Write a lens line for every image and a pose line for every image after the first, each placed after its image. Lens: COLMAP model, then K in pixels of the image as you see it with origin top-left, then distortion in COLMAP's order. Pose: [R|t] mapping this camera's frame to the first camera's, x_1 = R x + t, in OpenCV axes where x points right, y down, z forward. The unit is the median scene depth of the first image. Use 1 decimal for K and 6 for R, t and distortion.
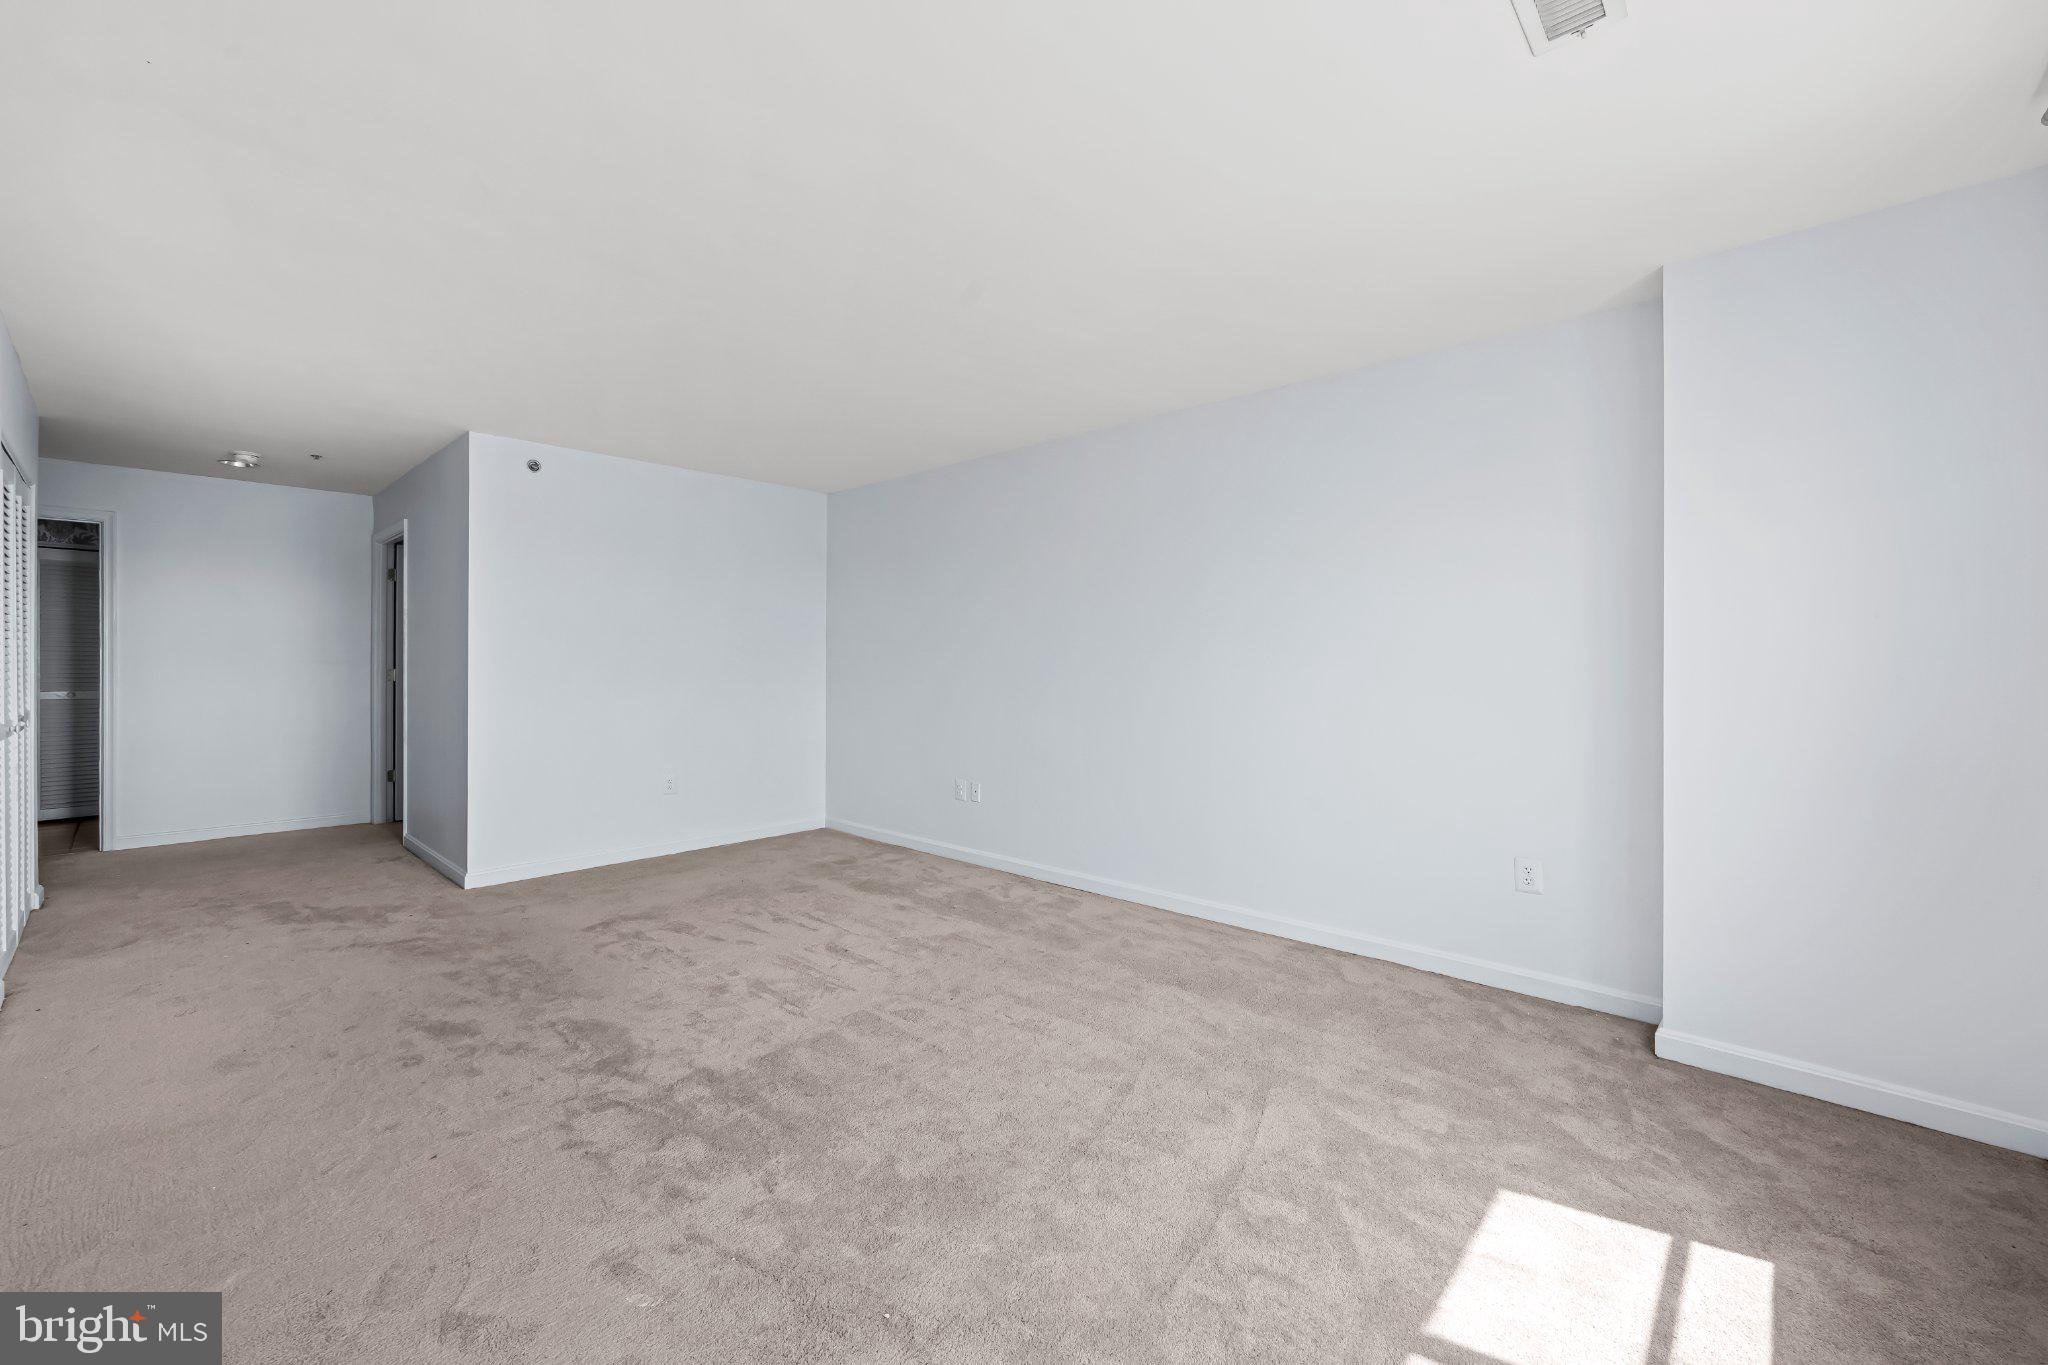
lens RADIAL K [[827.7, 0, 1027.5], [0, 827.7, 667.5], [0, 0, 1]] dist [-0.005904, 0.001473]
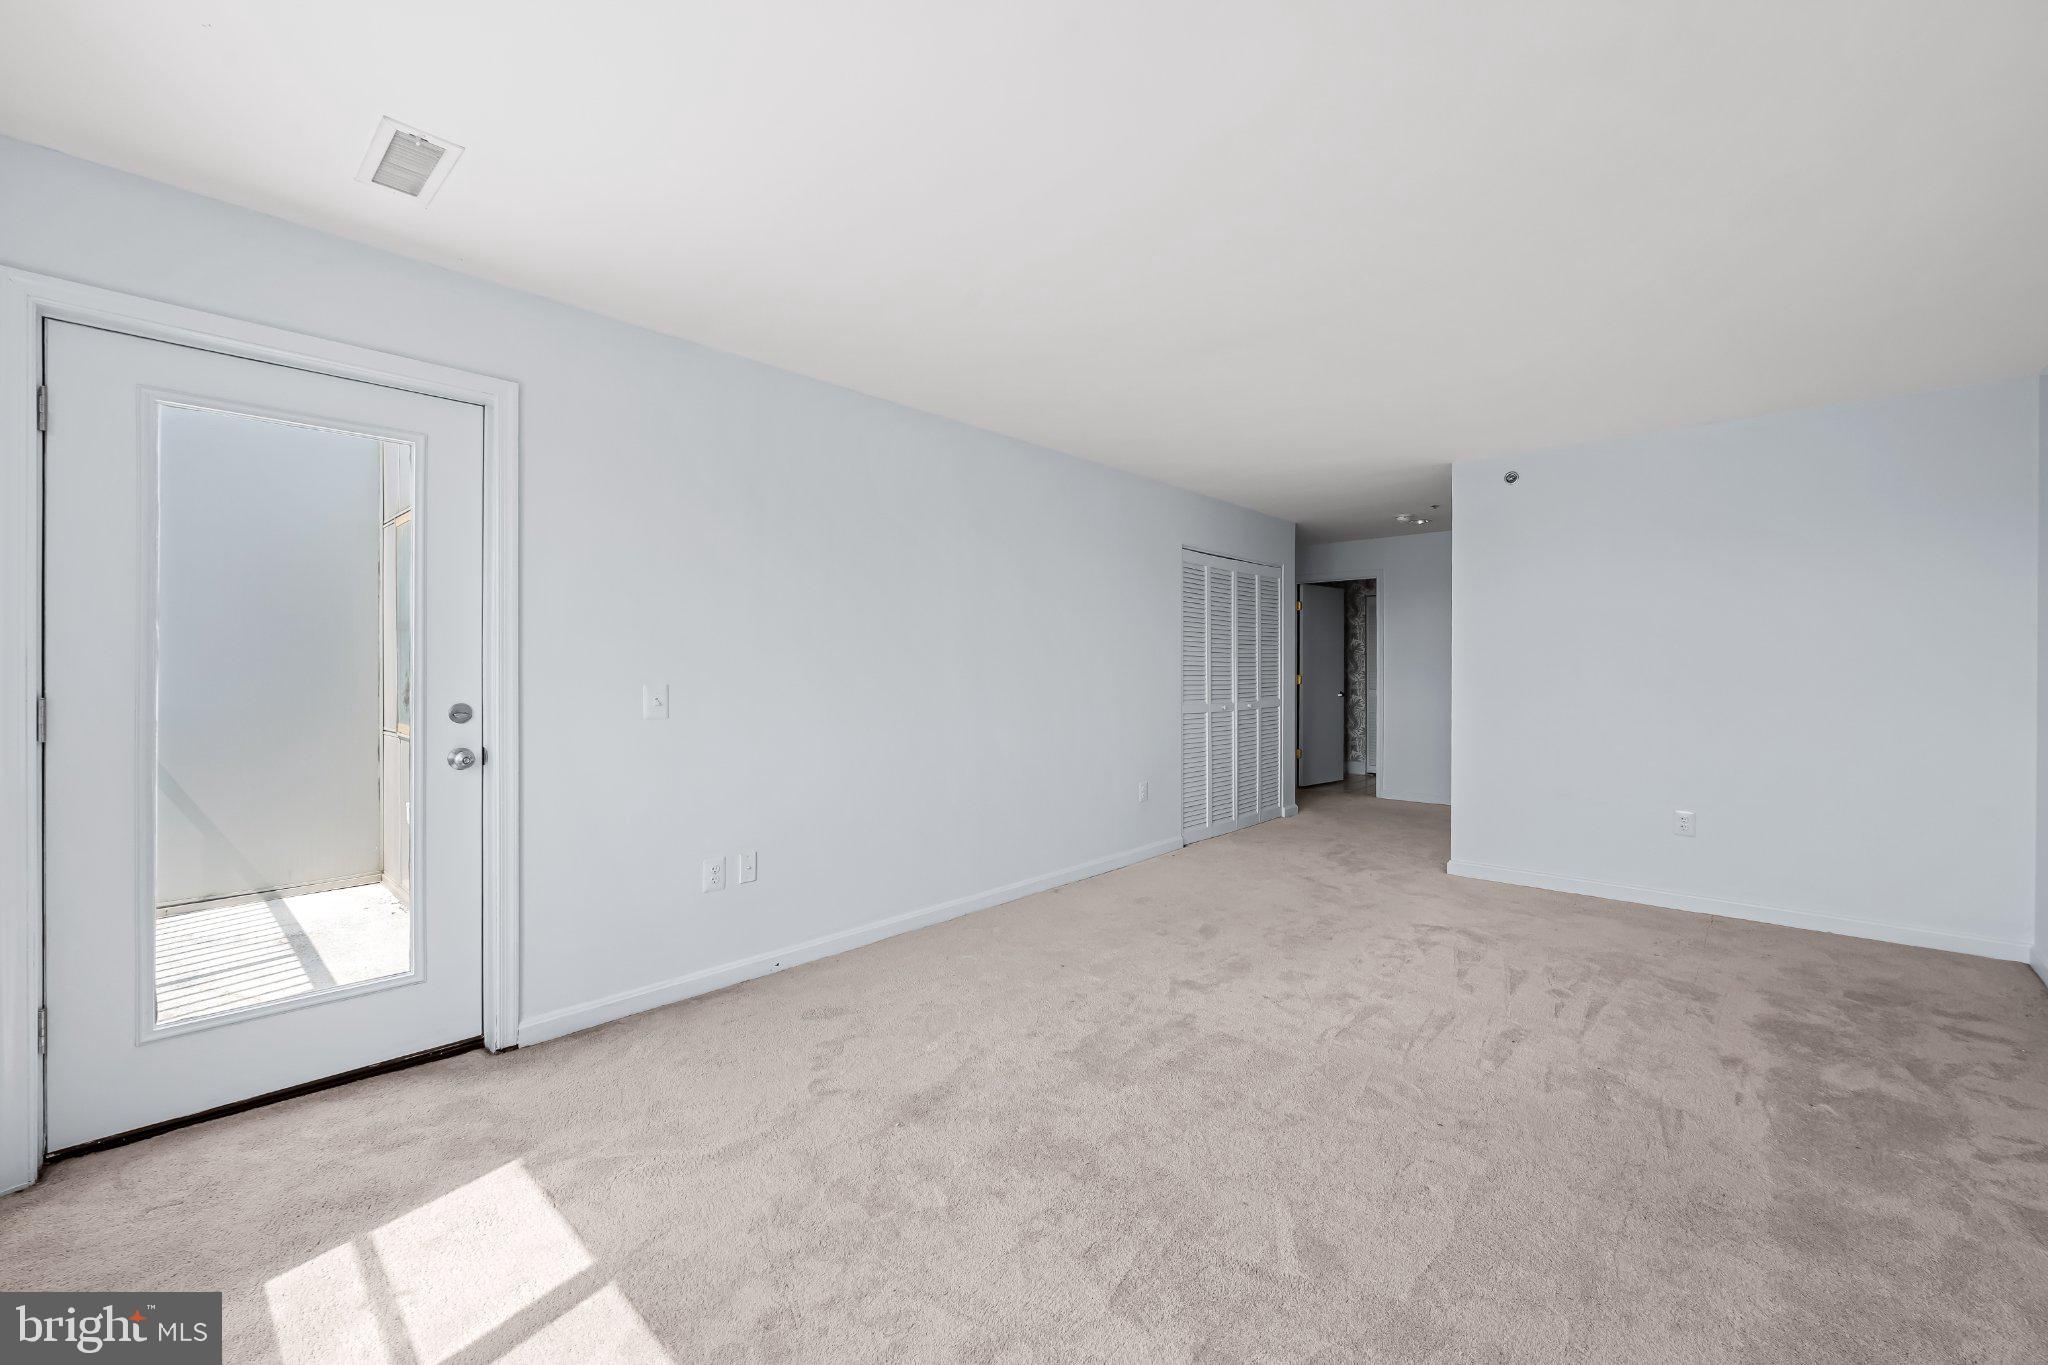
lens RADIAL K [[827.7, 0, 1027.5], [0, 827.7, 674.8], [0, 0, 1]] dist [-0.005904, 0.001473]
pose [[0.000423, 0.001874, -0.999998, 0.547096], [-0.014488, 0.999893, 0.001867, 0.006912], [0.999895, 0.014487, 0.000450, 0.542398]]
